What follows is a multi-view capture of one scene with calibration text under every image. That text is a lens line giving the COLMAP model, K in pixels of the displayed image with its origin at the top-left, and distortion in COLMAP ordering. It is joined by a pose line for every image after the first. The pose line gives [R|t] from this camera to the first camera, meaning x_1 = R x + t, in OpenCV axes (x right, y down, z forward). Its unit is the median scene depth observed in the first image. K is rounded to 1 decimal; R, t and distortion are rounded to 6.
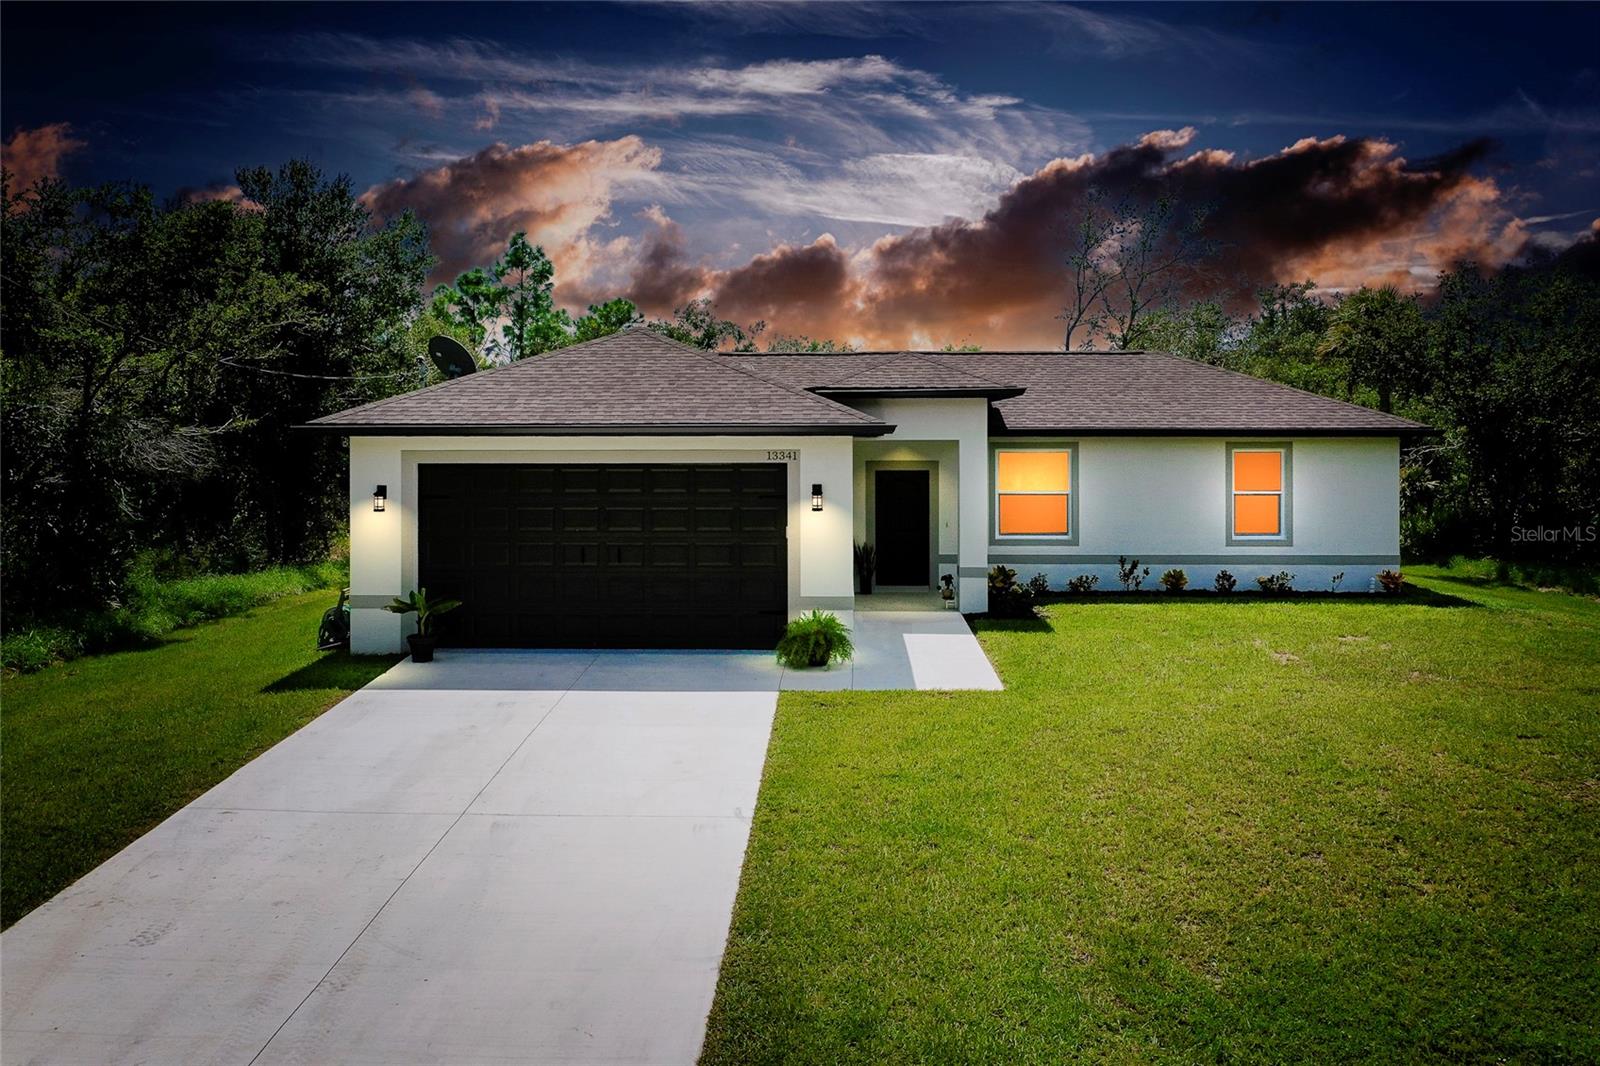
lens RADIAL K [[1309.2, 0, 790.3], [0, 1309.2, 440.9], [0, 0, 1]] dist [0.001534, 0.002693]
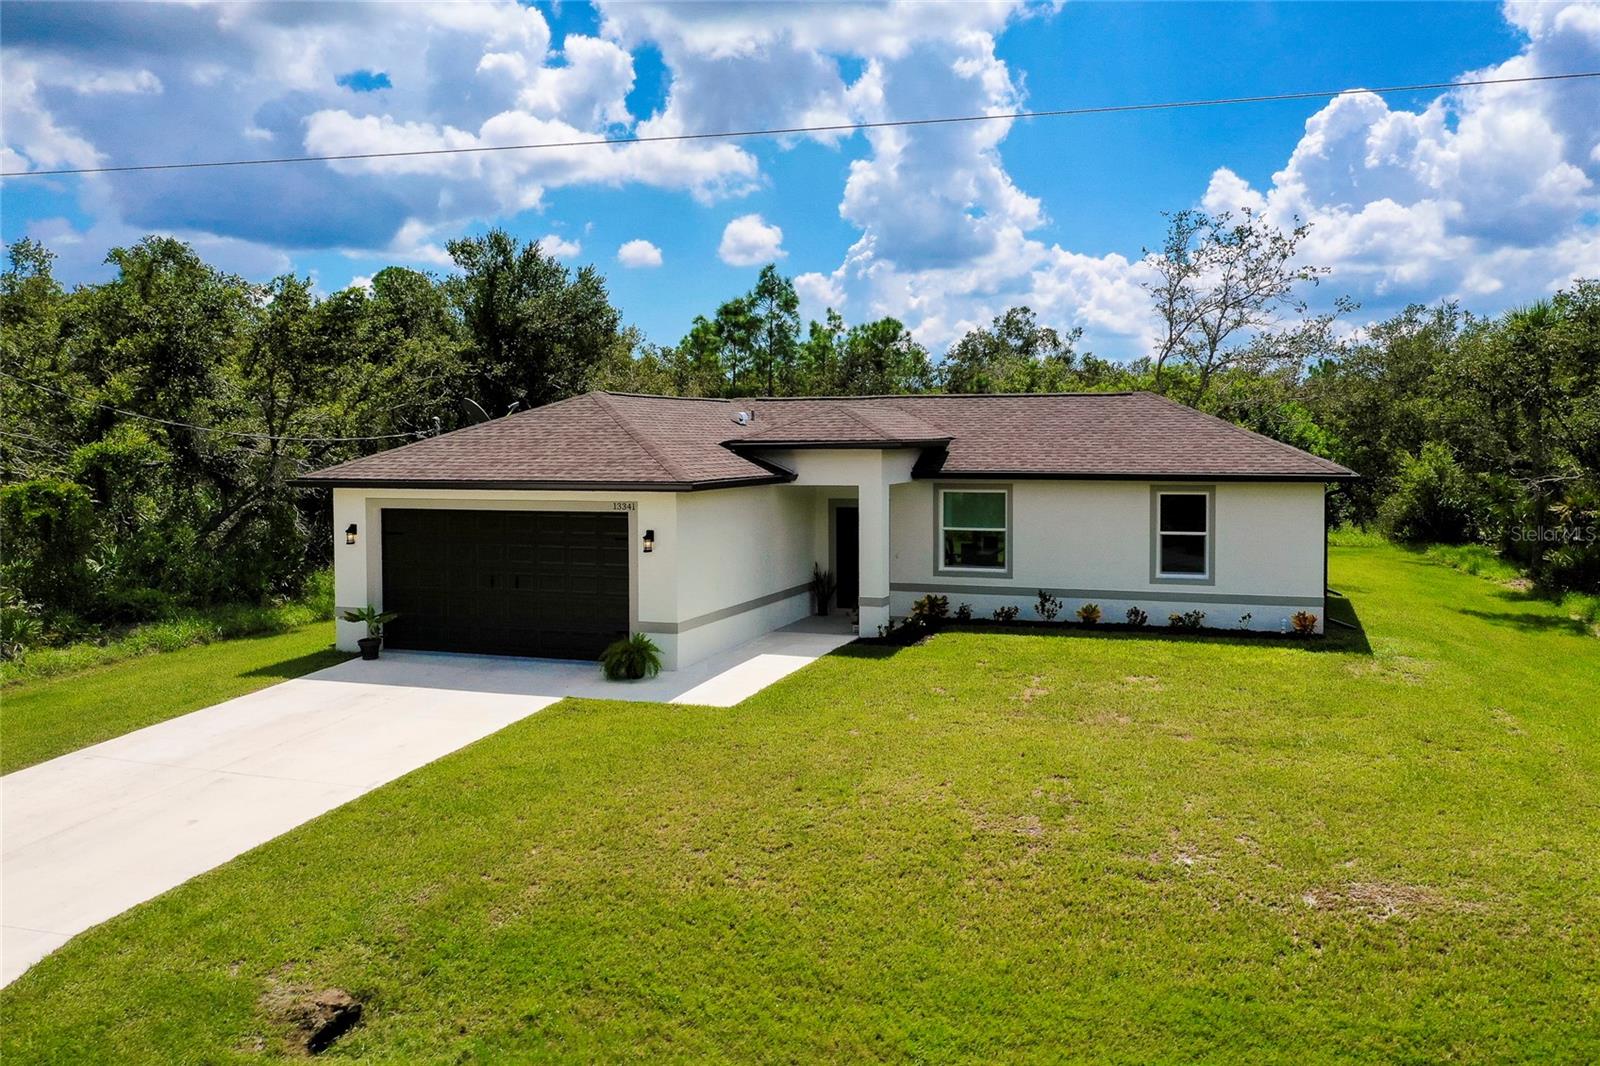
lens RADIAL K [[1262.2, 0, 800.0], [0, 1262.2, 533.0], [0, 0, 1]] dist [-0.006897, -0.003262]
pose [[0.954892, 0.018531, -0.296375, 0.471739], [0.003848, 0.997195, 0.074748, -0.048493], [0.296929, -0.072516, 0.952142, -0.068092]]
